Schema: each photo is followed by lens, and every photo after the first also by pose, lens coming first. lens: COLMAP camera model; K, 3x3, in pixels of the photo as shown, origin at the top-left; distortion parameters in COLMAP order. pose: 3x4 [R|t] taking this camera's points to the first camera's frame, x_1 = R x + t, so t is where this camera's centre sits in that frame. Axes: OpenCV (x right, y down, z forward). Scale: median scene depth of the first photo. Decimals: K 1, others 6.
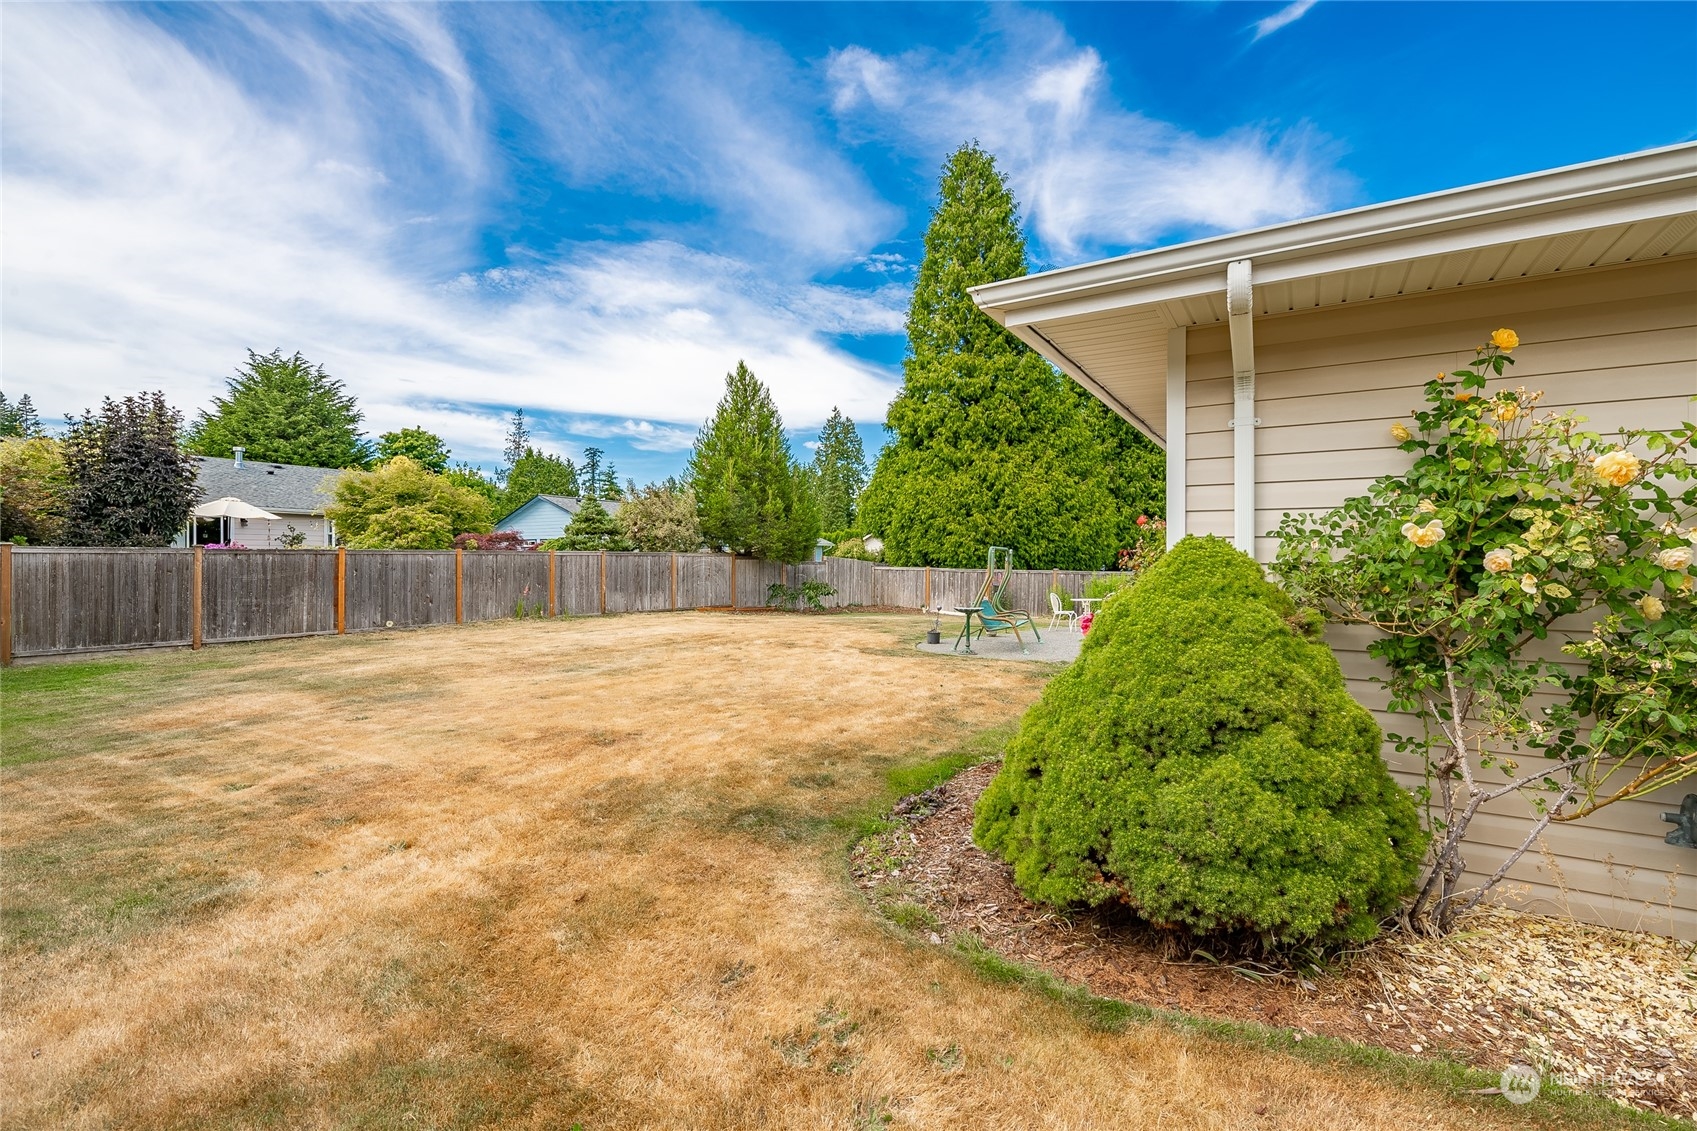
lens RADIAL K [[758.6, 0, 851.4], [0, 758.6, 561.1], [0, 0, 1]] dist [-0.004907, -0.003537]
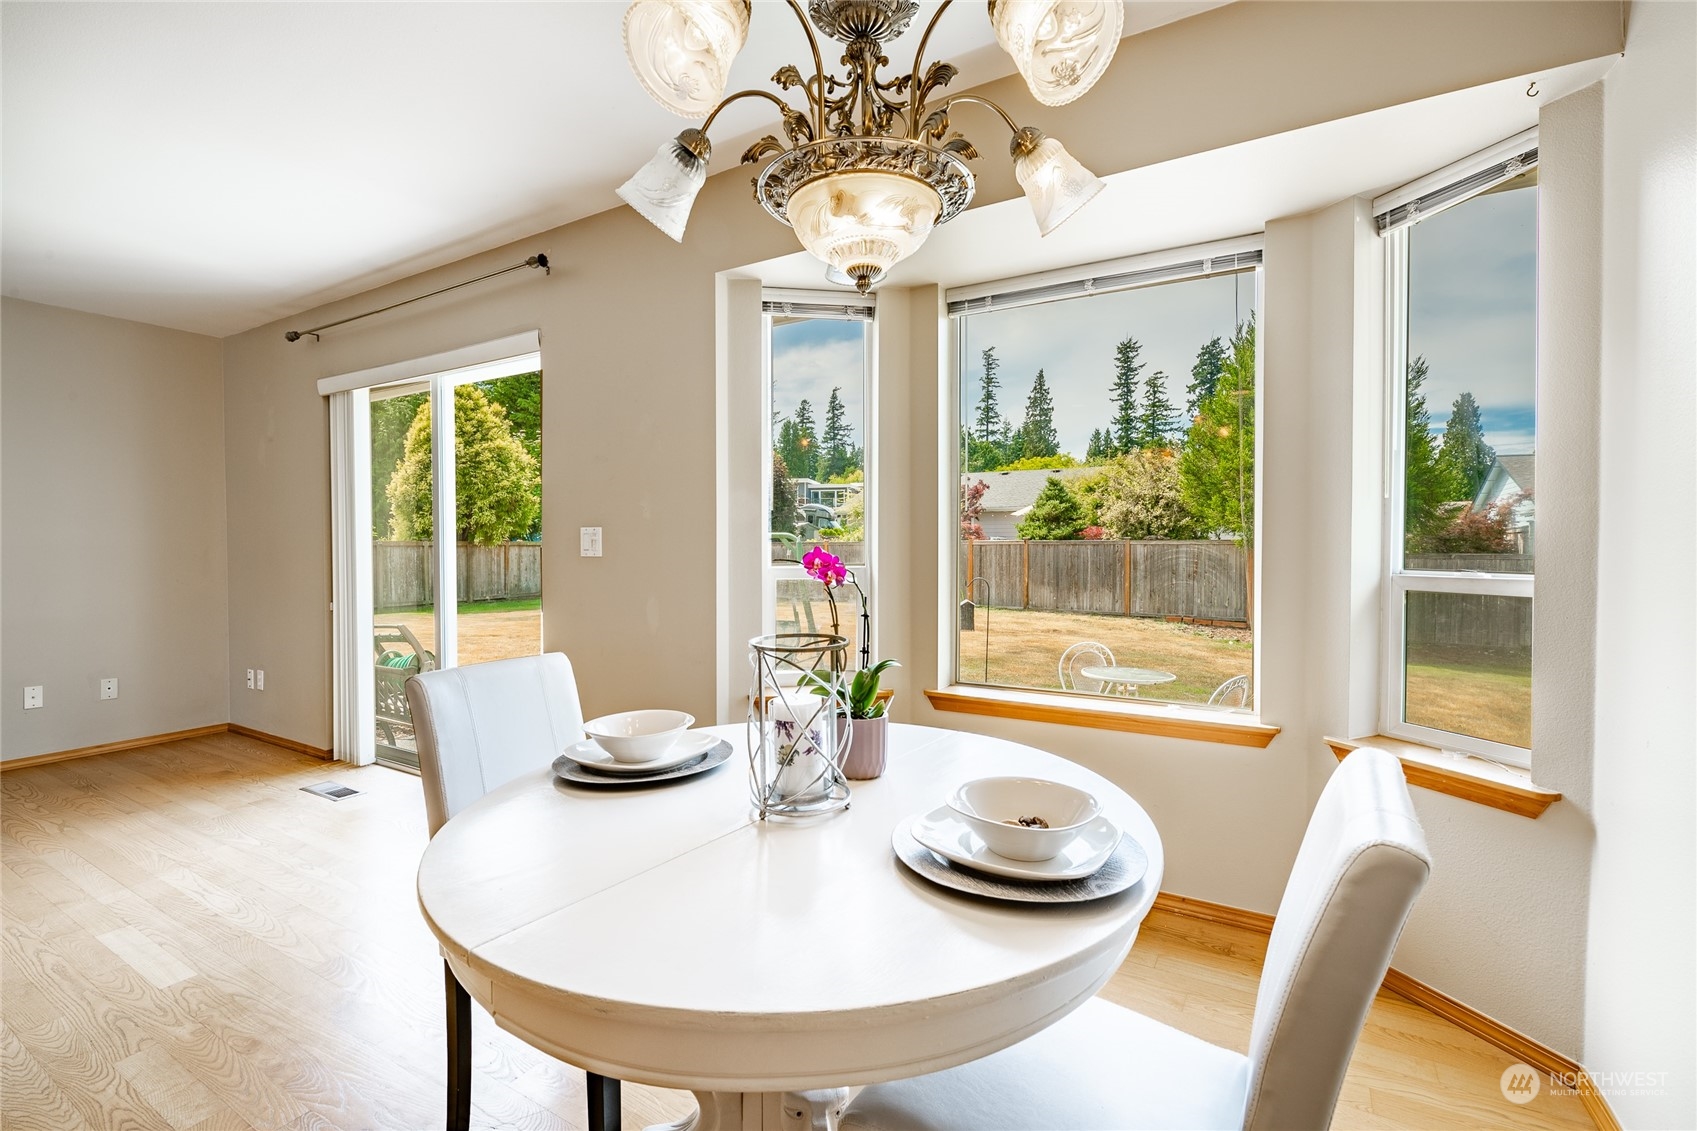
lens RADIAL K [[735.6, 0, 855.1], [0, 735.6, 561.3], [0, 0, 1]] dist [-0.013040, -0.000784]
pose [[0.033081, 0.021835, -0.999214, 0.355878], [-0.000371, 0.999762, 0.021835, -0.004273], [0.999453, -0.000352, 0.033081, 0.494015]]
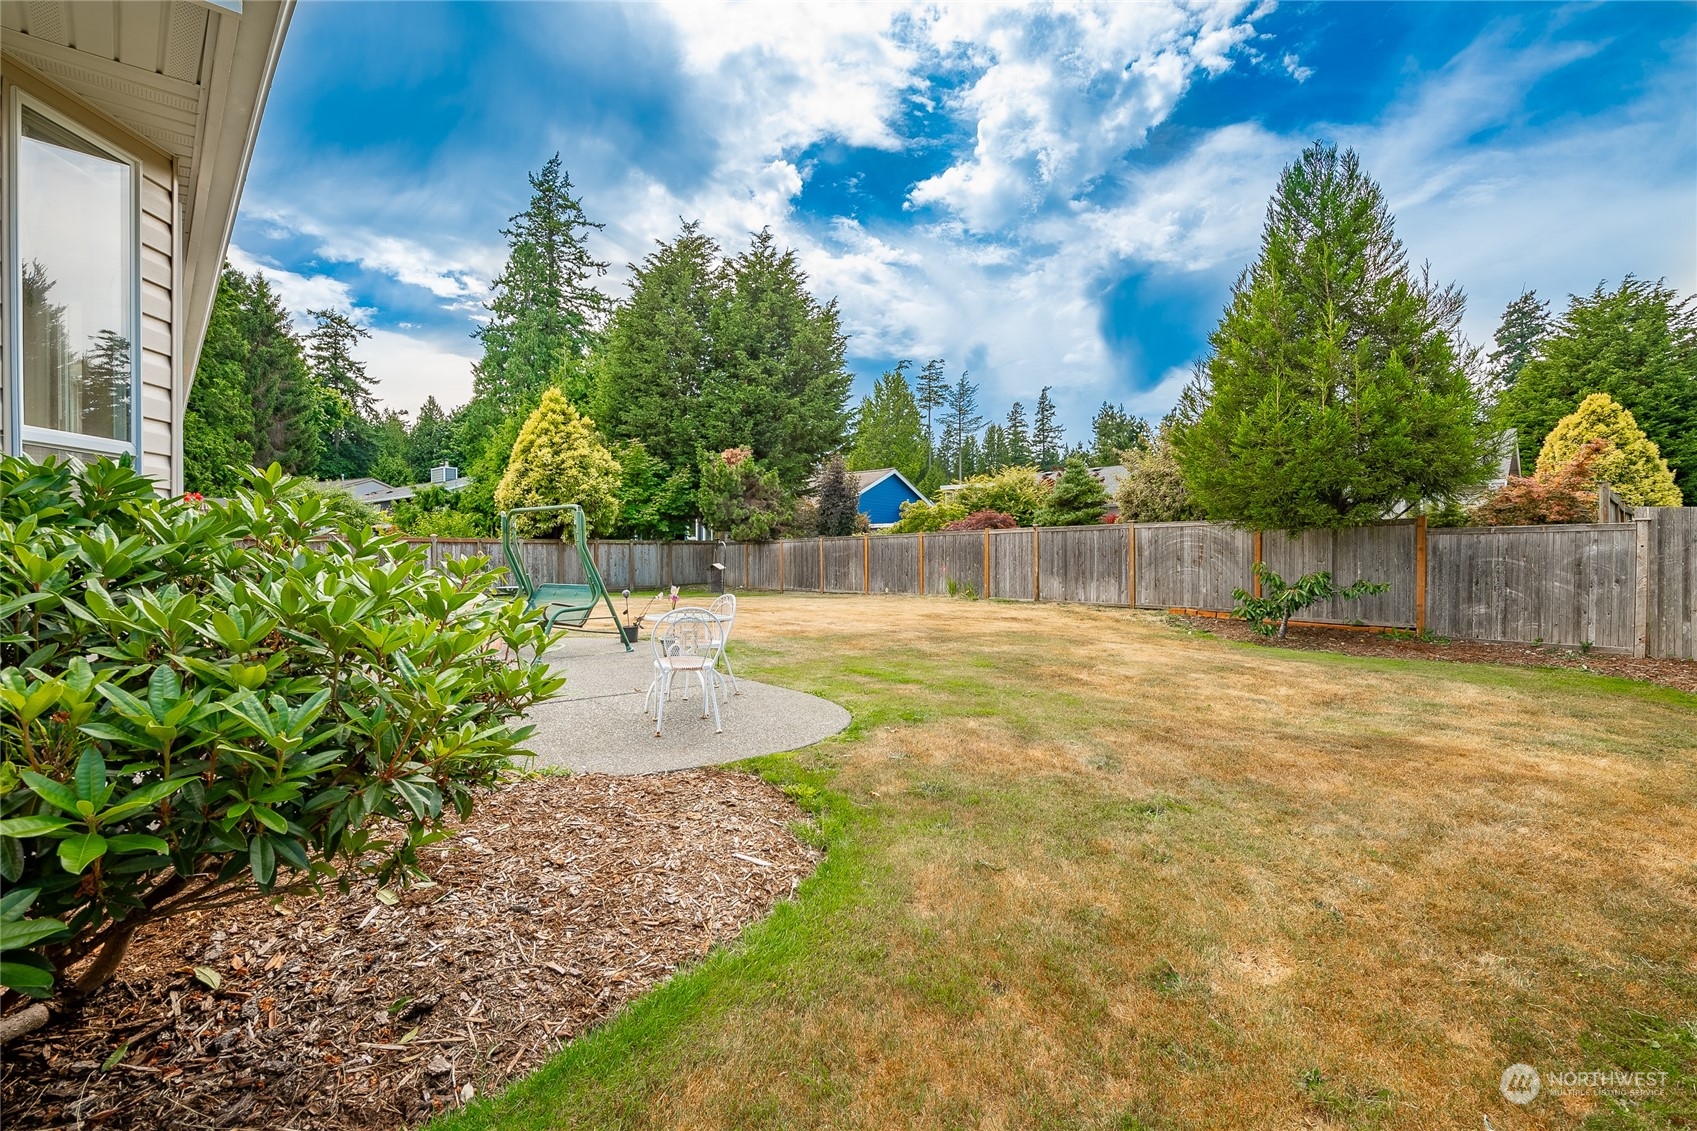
lens RADIAL K [[758.6, 0, 851.4], [0, 758.6, 561.1], [0, 0, 1]] dist [-0.004907, -0.003537]
pose [[-0.259041, 0.006865, -0.965842, 0.355245], [0.006158, 0.999966, 0.005456, 0.012499], [0.965847, -0.004535, -0.259074, 0.659340]]
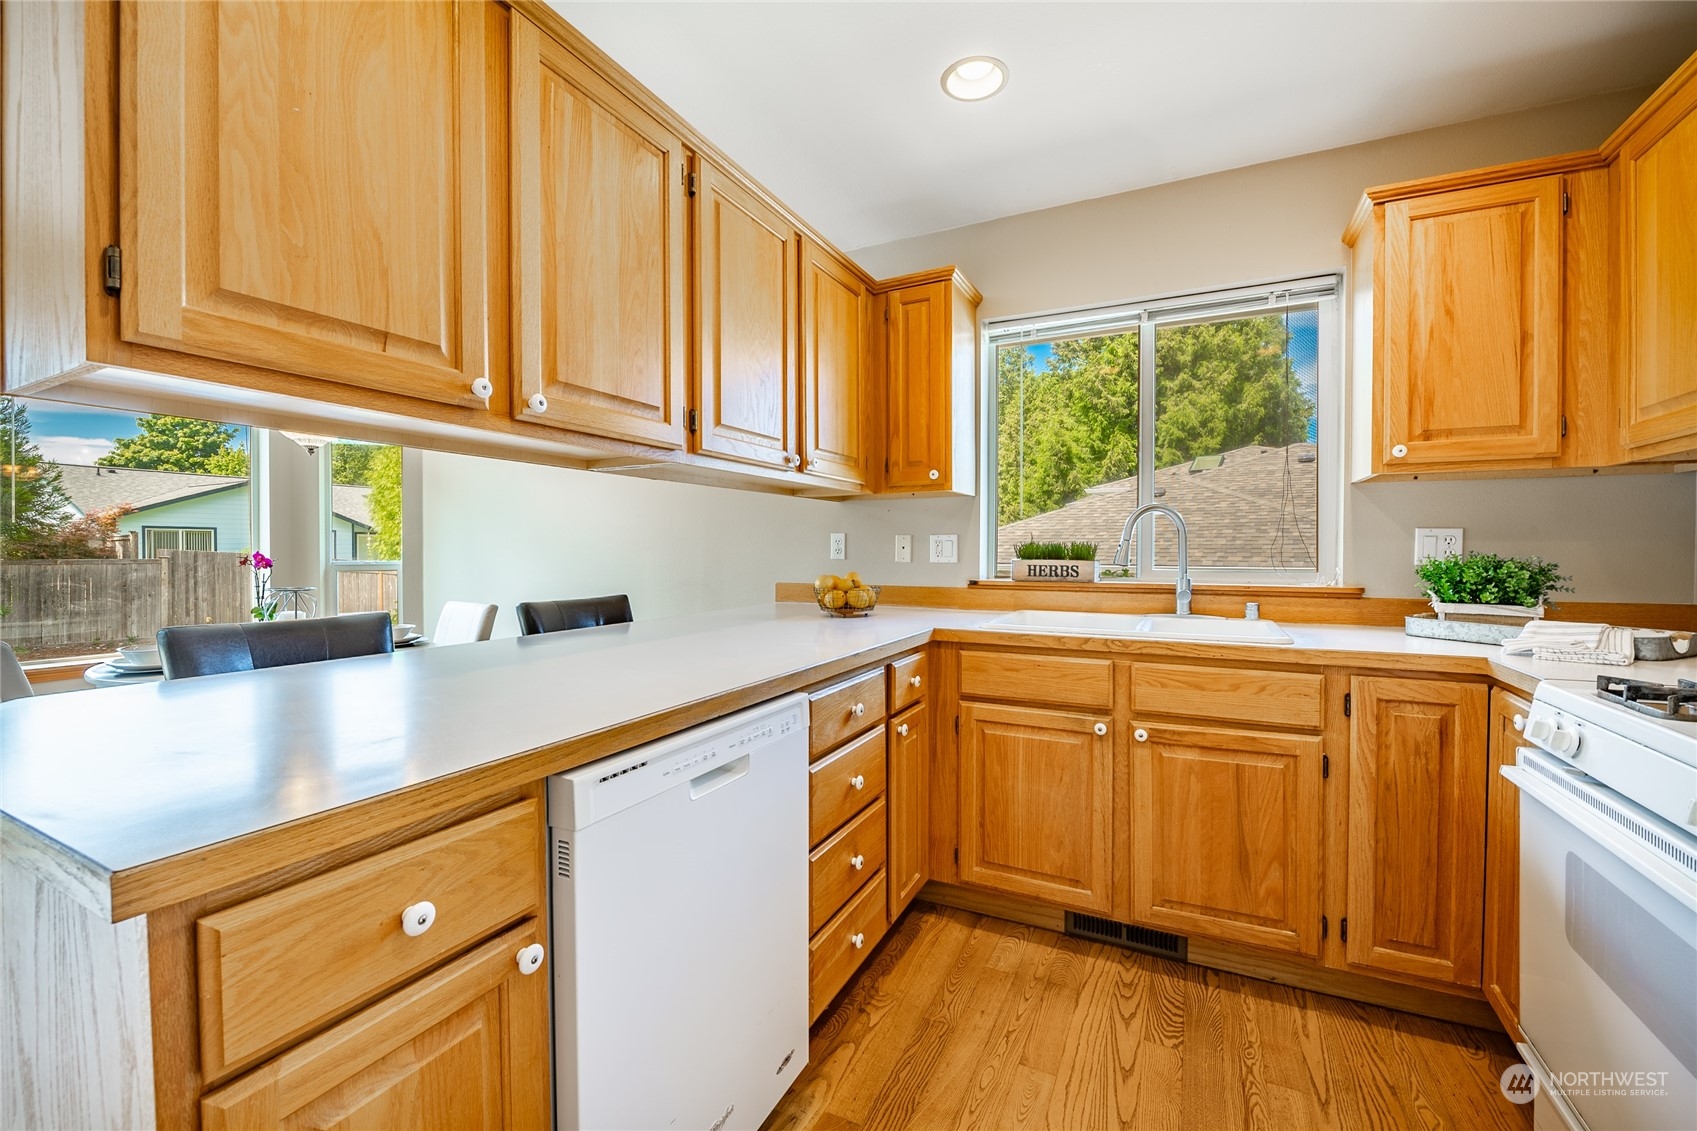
lens RADIAL K [[685.2, 0, 844.5], [0, 685.2, 555.0], [0, 0, 1]] dist [-0.008272, -0.000132]
pose [[0.995934, -0.001218, 0.090073, 0.381108], [0.000780, 0.999988, 0.004900, -0.003866], [-0.090078, -0.004810, 0.995923, 0.397026]]
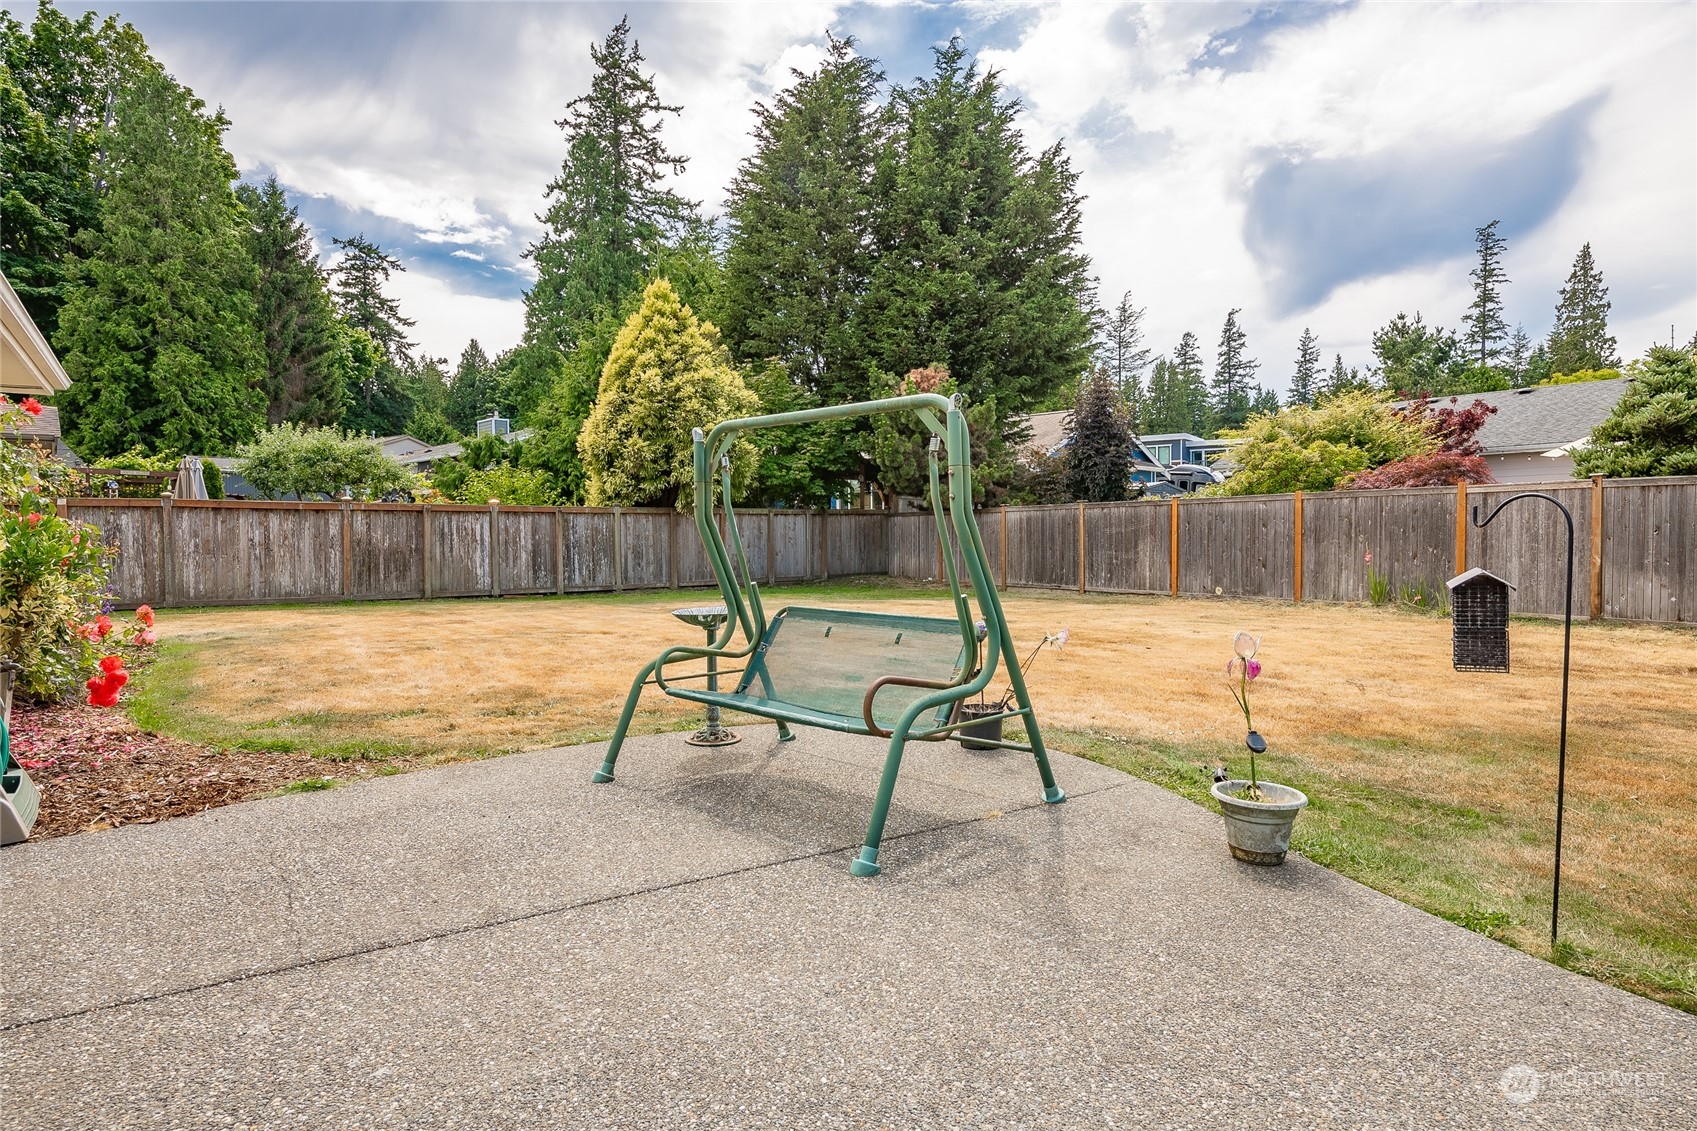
lens RADIAL K [[929.5, 0, 851.3], [0, 929.5, 557.1], [0, 0, 1]] dist [0.003724, -0.000469]
pose [[-0.374036, 0.026610, -0.927032, 0.220365], [0.006178, 0.999638, 0.026201, 0.010396], [0.927393, 0.004073, -0.374065, 0.516566]]
